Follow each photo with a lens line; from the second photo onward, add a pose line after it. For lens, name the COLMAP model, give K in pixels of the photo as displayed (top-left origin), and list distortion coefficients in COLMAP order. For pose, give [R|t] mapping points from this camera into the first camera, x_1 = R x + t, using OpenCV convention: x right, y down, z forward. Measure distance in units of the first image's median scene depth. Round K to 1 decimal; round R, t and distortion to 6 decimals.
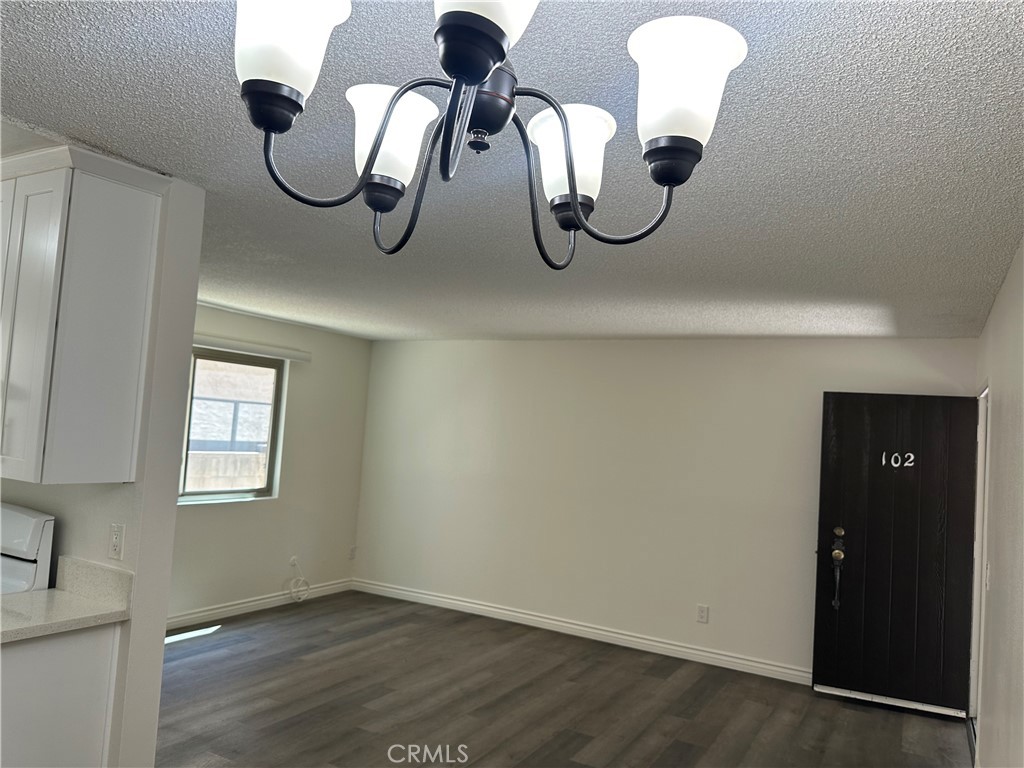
lens RADIAL K [[731.8, 0, 512.5], [0, 731.8, 388.8], [0, 0, 1]] dist [-0.004333, -0.006025]
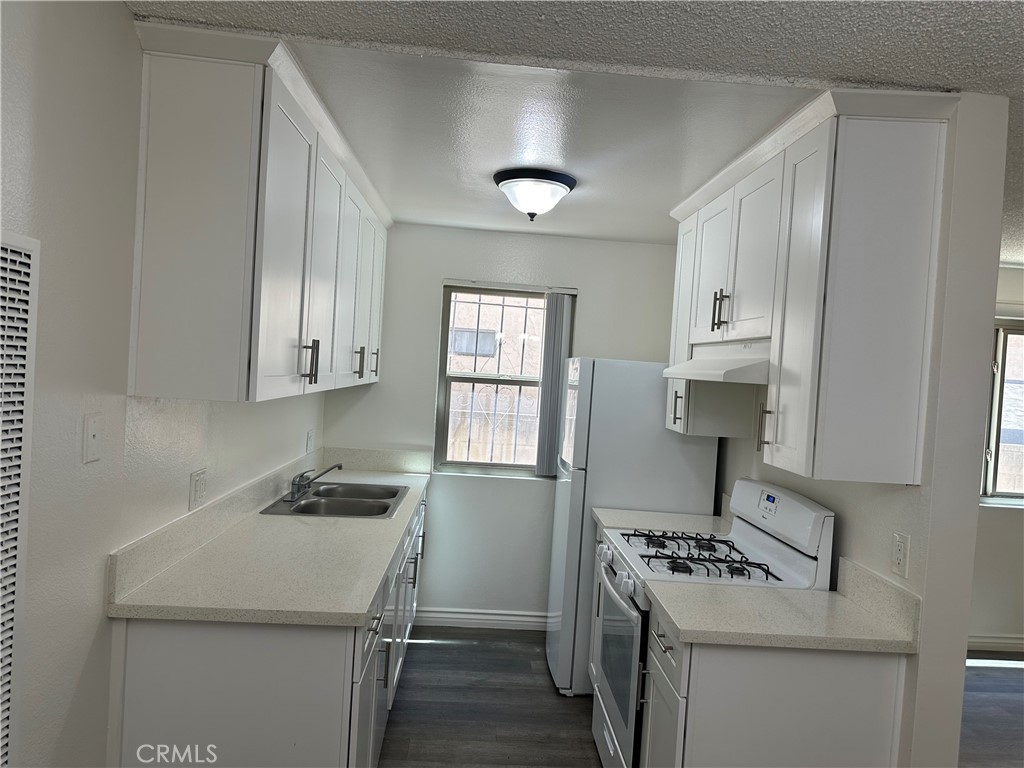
lens RADIAL K [[731.8, 0, 512.5], [0, 731.8, 388.8], [0, 0, 1]] dist [-0.004333, -0.006025]
pose [[0.533790, -0.009389, -0.845565, -0.068402], [0.026533, 0.999632, 0.005650, 0.004528], [0.845201, -0.025452, 0.533843, 0.174409]]
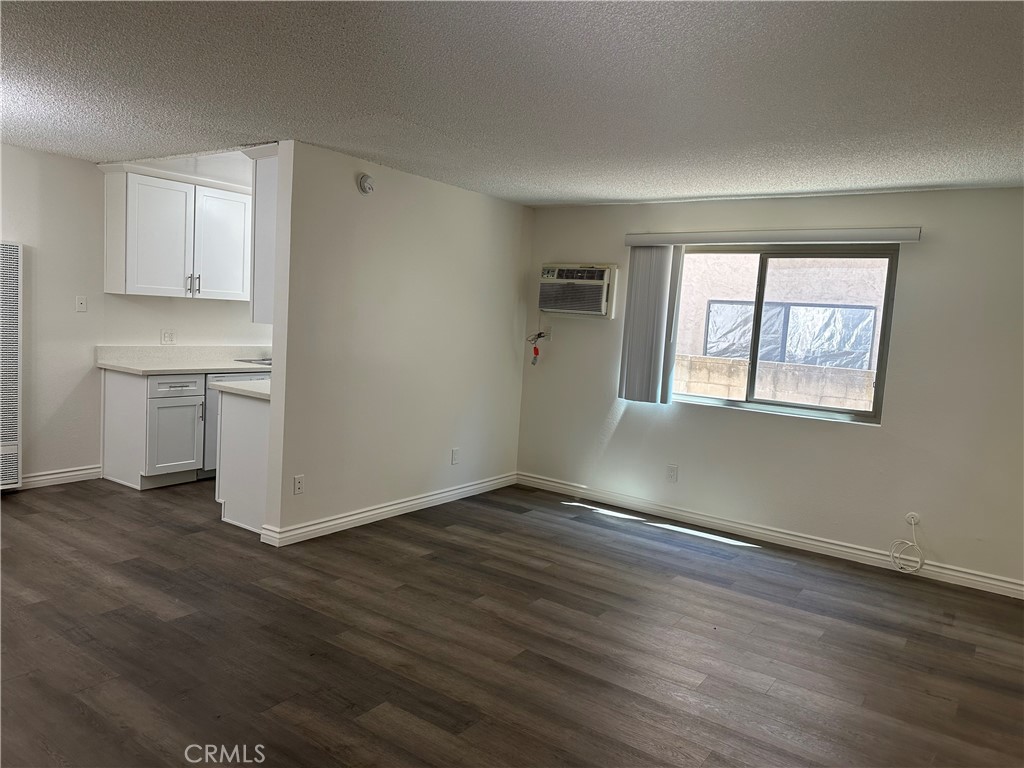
lens RADIAL K [[722.1, 0, 515.9], [0, 722.1, 379.9], [0, 0, 1]] dist [0.046475, -0.065814]
pose [[-0.097222, 0.021215, -0.995037, 1.195262], [-0.007149, 0.999732, 0.022014, 0.220593], [0.995237, 0.009253, -0.097044, 1.759930]]
